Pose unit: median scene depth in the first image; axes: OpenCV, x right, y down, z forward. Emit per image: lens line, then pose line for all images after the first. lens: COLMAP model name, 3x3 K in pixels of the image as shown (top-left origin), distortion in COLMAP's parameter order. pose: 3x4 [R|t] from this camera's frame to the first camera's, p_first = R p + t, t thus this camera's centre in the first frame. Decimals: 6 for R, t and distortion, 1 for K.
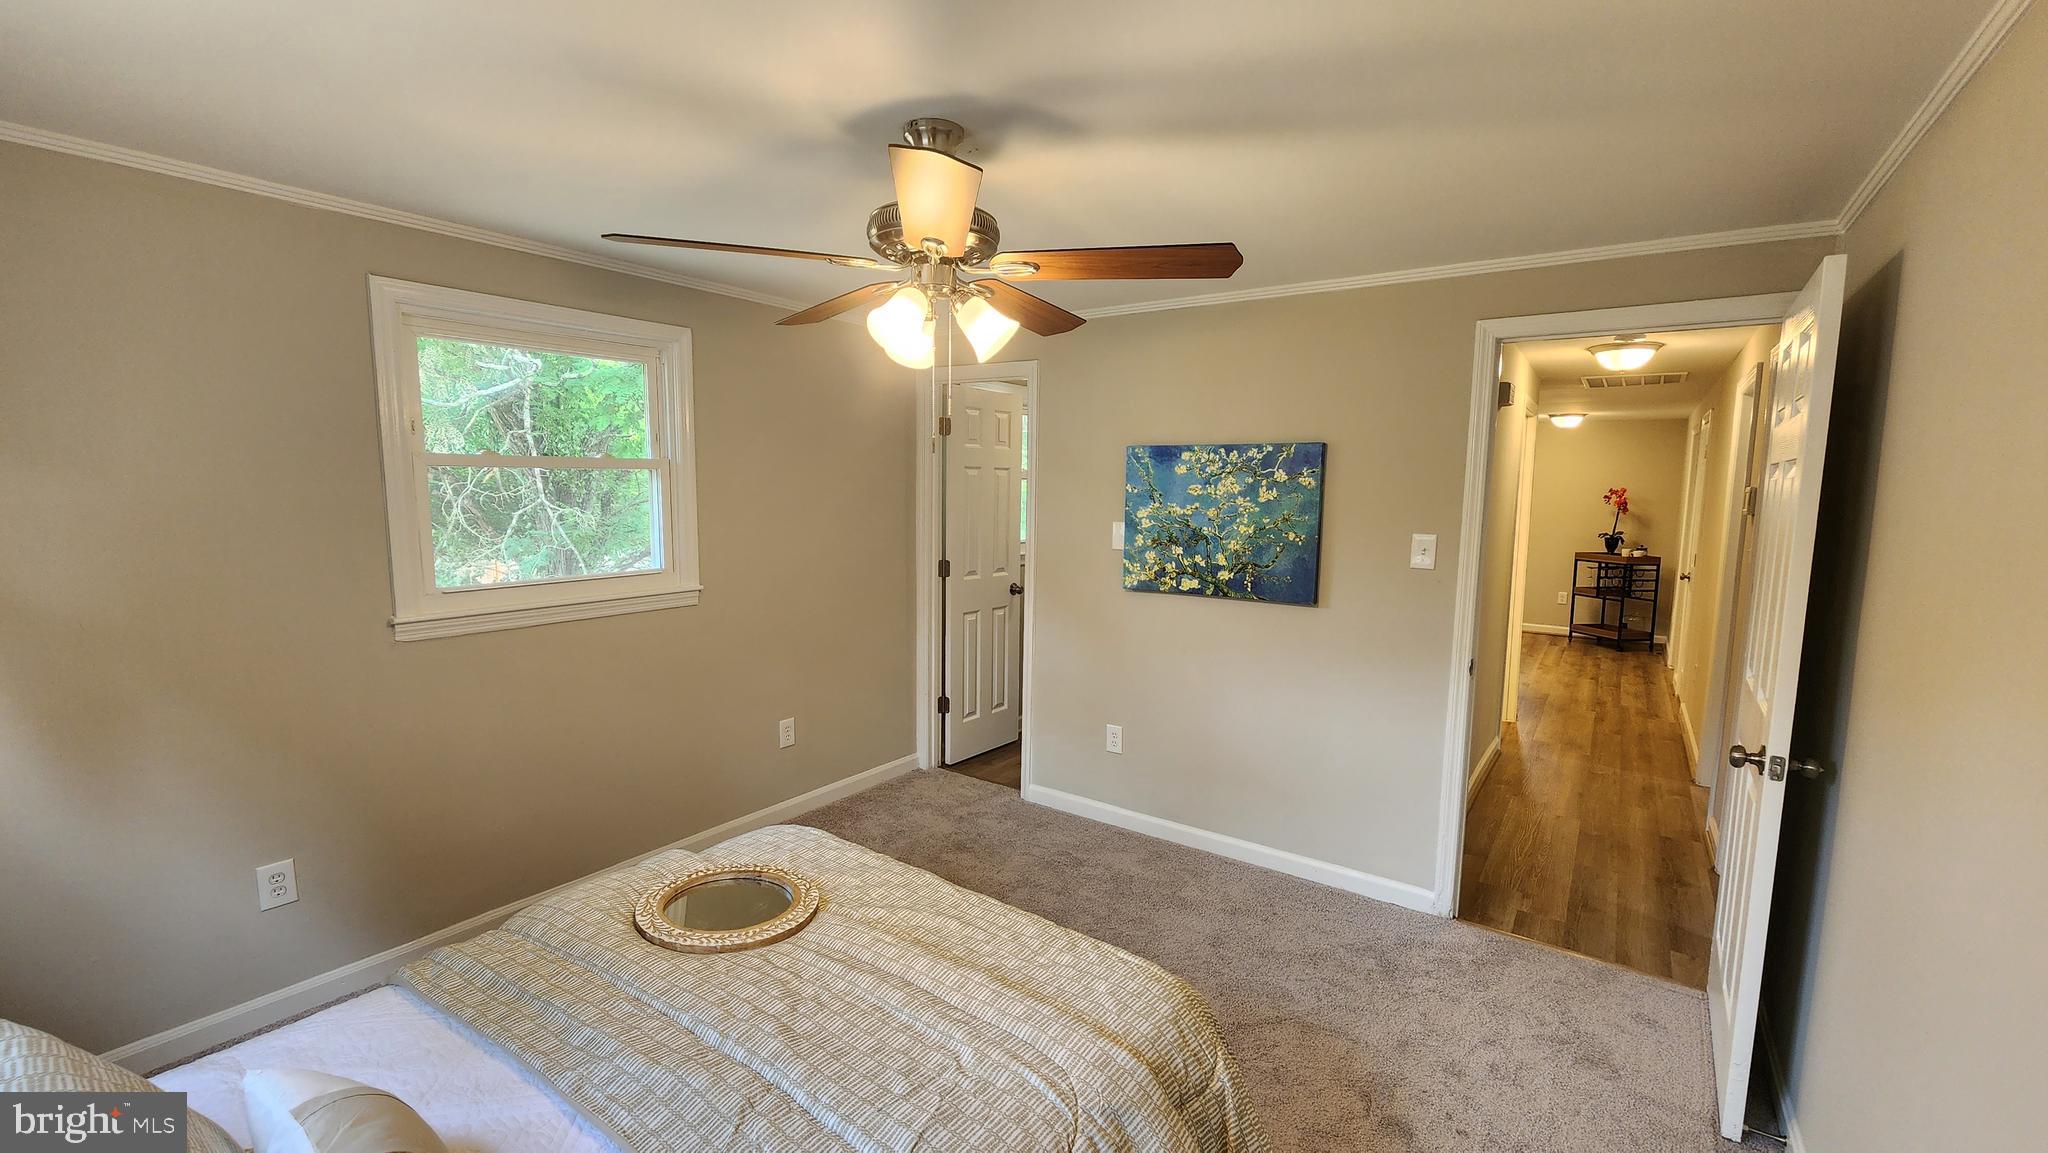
lens RADIAL K [[836.3, 0, 1012.7], [0, 836.3, 579.1], [0, 0, 1]] dist [0.004529, -0.002762]
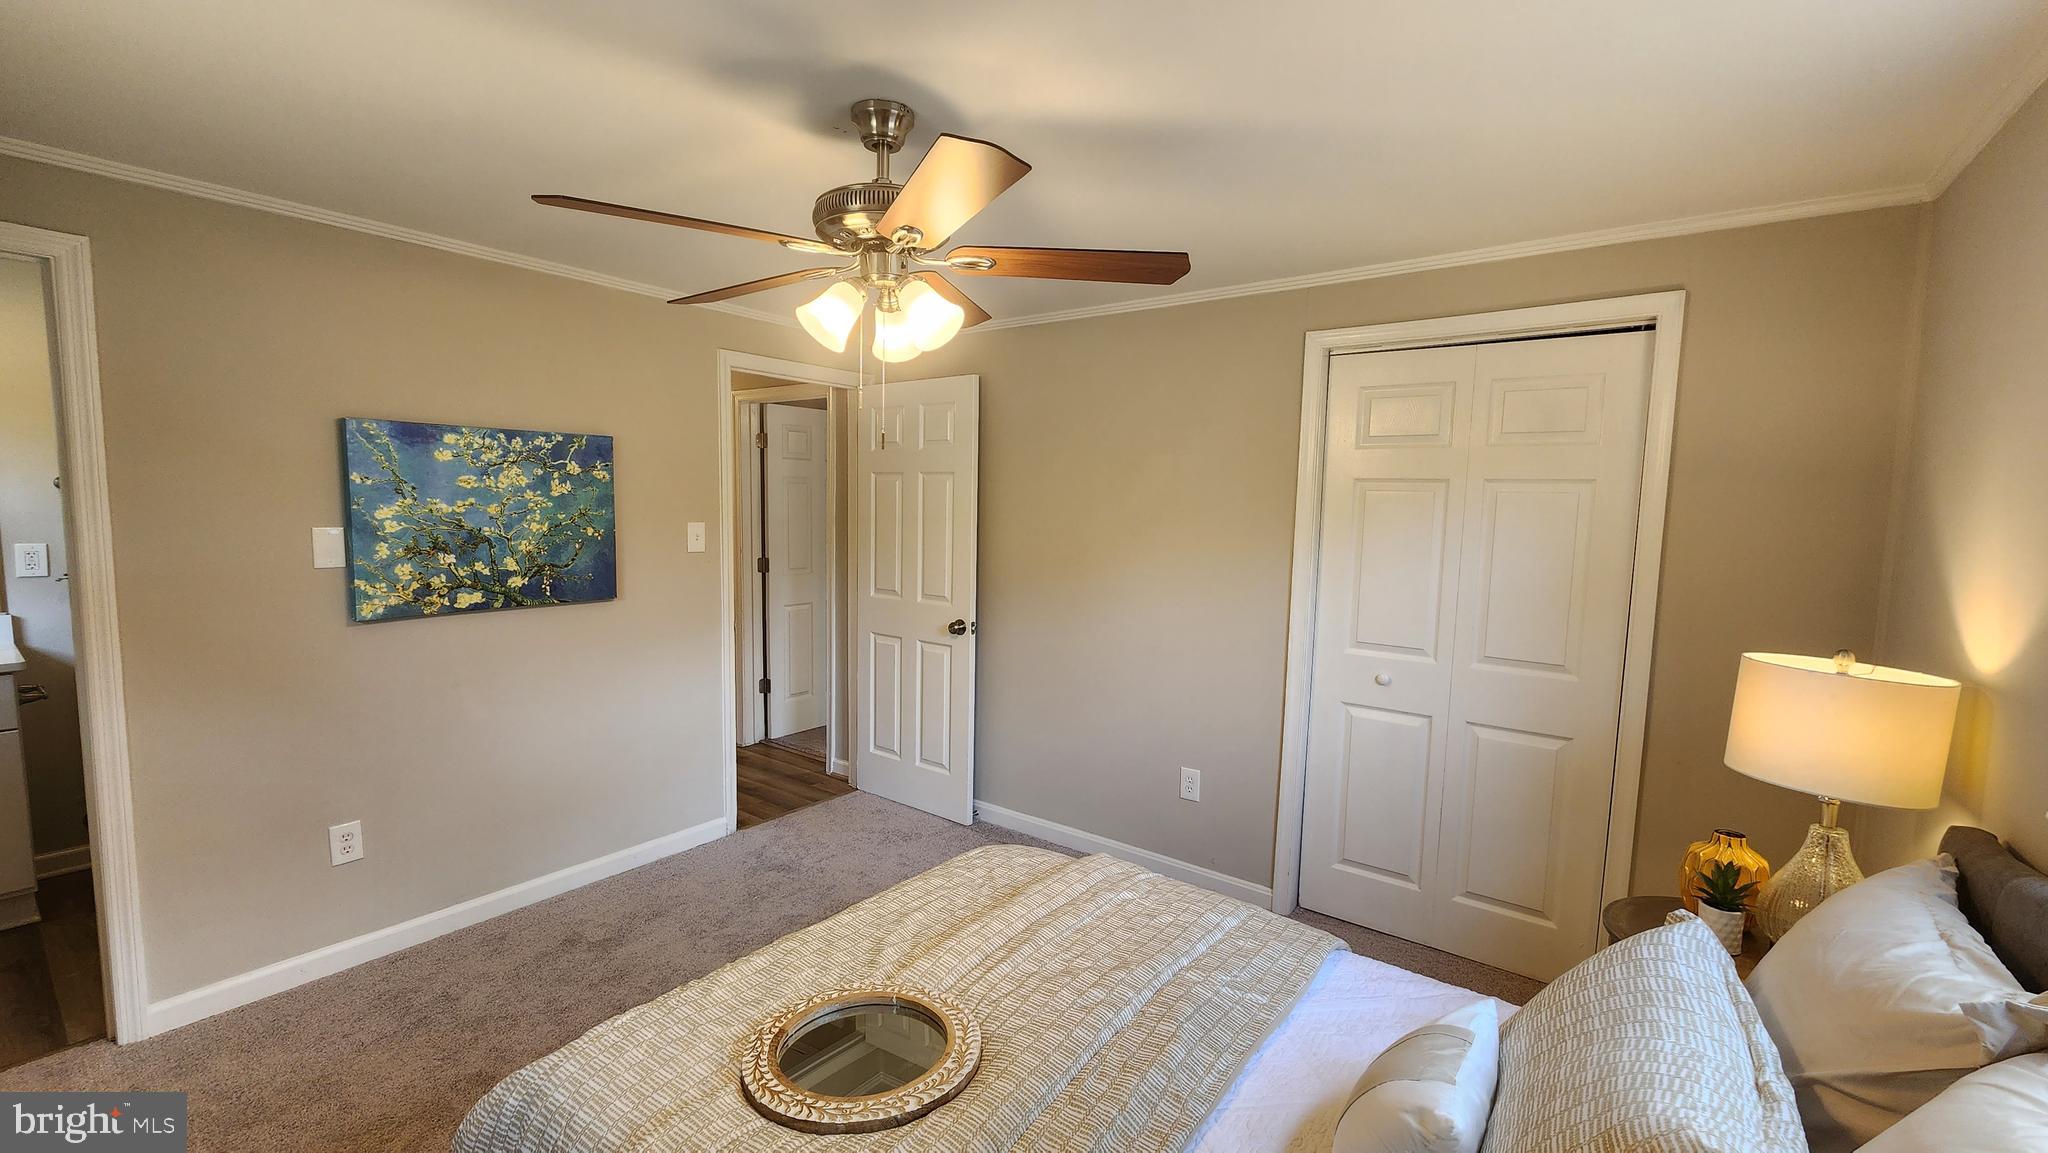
lens RADIAL K [[836.3, 0, 1012.7], [0, 836.3, 579.1], [0, 0, 1]] dist [0.004529, -0.002762]
pose [[0.024583, -0.107943, 0.993853, -0.588923], [0.093146, 0.990076, 0.105229, -0.050401], [-0.995349, 0.089987, 0.034394, 0.463143]]
